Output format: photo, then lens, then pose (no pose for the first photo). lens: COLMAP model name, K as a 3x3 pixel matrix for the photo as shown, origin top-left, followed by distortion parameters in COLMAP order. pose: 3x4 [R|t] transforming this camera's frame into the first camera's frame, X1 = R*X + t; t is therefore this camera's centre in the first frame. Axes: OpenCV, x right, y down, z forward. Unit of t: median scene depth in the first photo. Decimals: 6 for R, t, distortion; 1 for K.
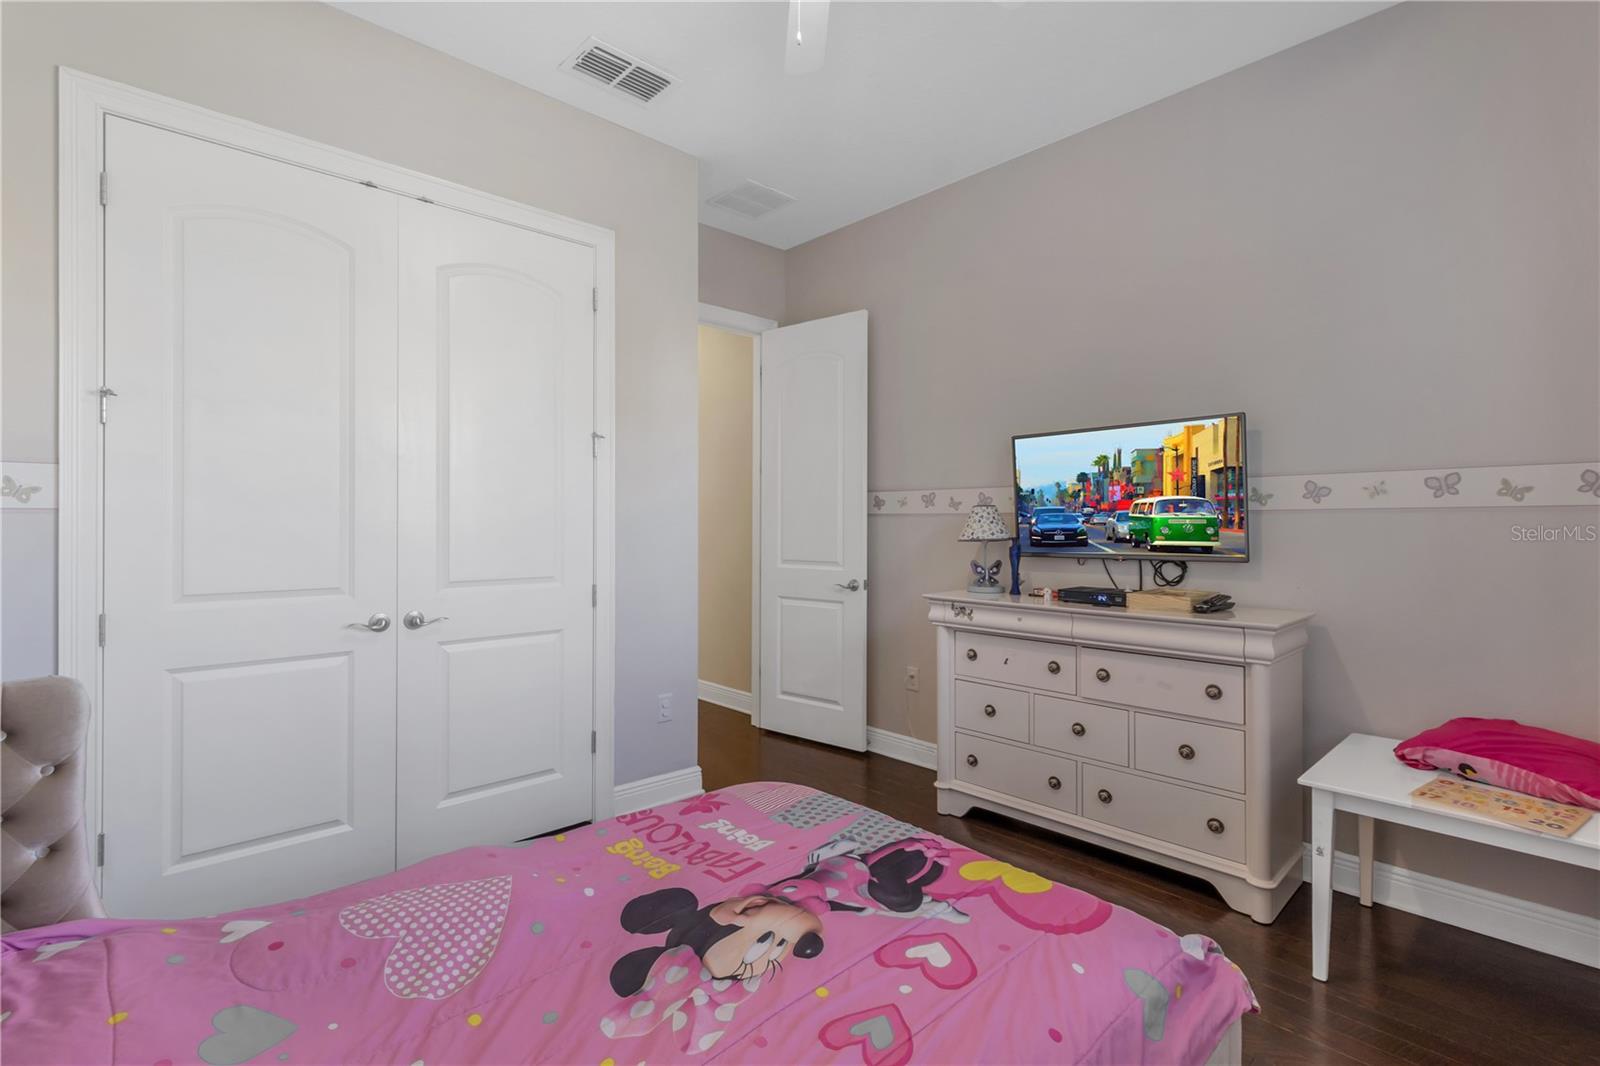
lens RADIAL K [[738.6, 0, 798.5], [0, 738.6, 528.0], [0, 0, 1]] dist [0.001601, 0.002254]
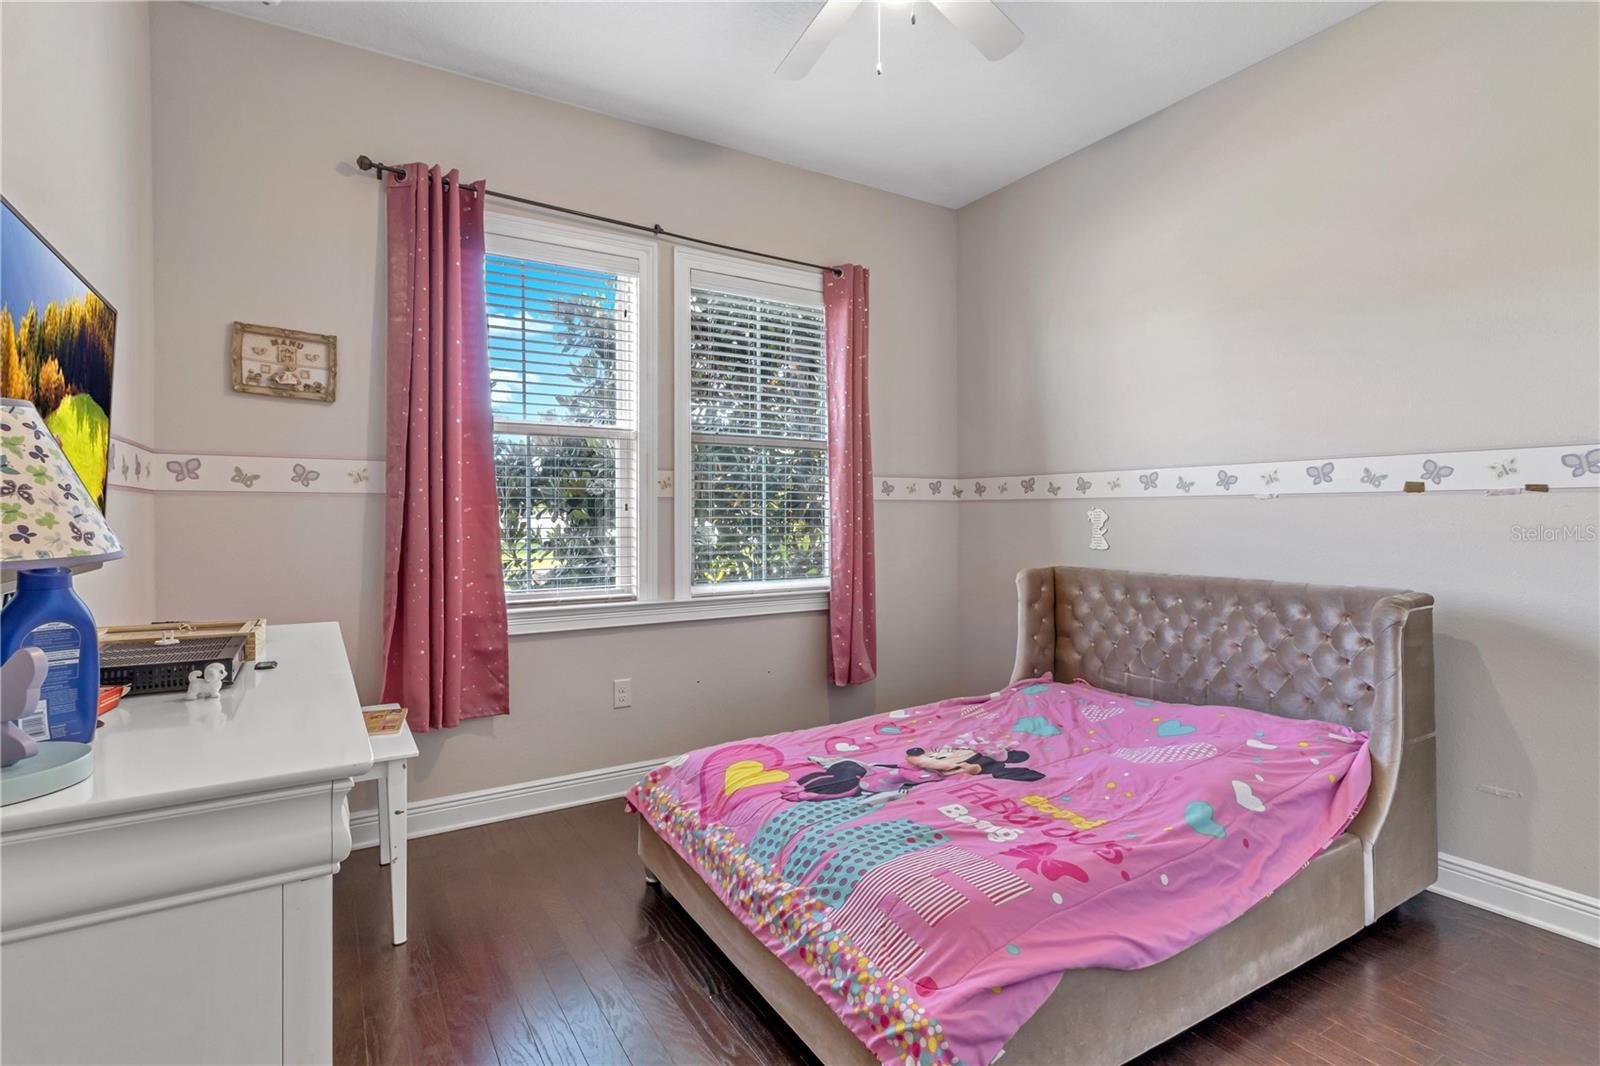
lens RADIAL K [[738.6, 0, 787.9], [0, 738.6, 524.5], [0, 0, 1]] dist [0.001601, 0.002254]
pose [[-0.976125, 0.008326, 0.217050, -0.064407], [0.009533, 0.999944, 0.004514, 0.026421], [-0.217000, 0.006475, -0.976150, 2.390936]]
